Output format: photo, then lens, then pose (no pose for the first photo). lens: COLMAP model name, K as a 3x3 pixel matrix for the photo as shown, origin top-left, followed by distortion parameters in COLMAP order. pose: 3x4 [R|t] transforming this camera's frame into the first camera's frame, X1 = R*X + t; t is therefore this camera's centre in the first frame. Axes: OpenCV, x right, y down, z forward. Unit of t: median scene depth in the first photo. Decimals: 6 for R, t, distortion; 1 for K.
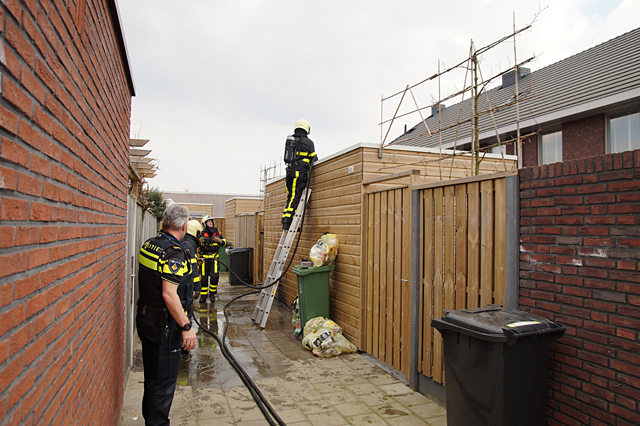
lens RADIAL K [[440.7, 0, 321.4], [0, 440.7, 214.3], [0, 0, 1]] dist [-0.069239, -0.001798]
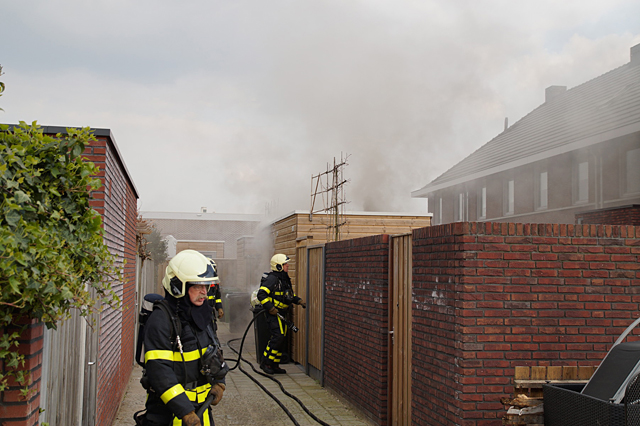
lens RADIAL K [[824.2, 0, 320.1], [0, 824.2, 213.3], [0, 0, 1]] dist [0.138809, 0.000000]
pose [[0.985489, -0.013566, -0.169195, 0.489174], [0.007408, 0.999289, -0.036972, -0.047135], [0.169576, 0.035183, 0.984889, -1.240349]]
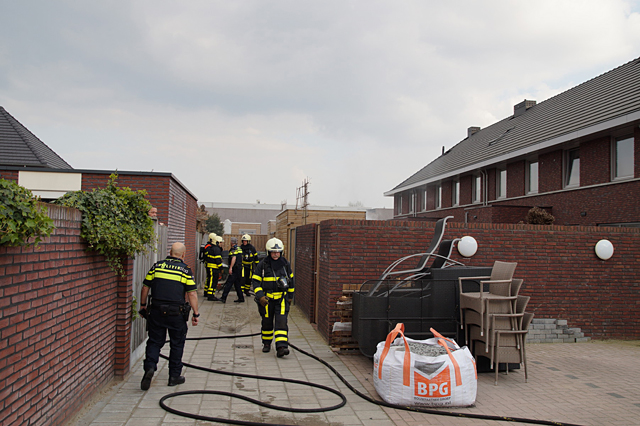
lens RADIAL K [[570.0, 0, 319.6], [0, 570.0, 212.0], [0, 0, 1]] dist [0.005450, 0.008727]
pose [[0.977625, -0.002220, -0.210344, 0.748438], [-0.002426, 0.999759, -0.021830, -0.057740], [0.210341, 0.021852, 0.977384, -1.639292]]
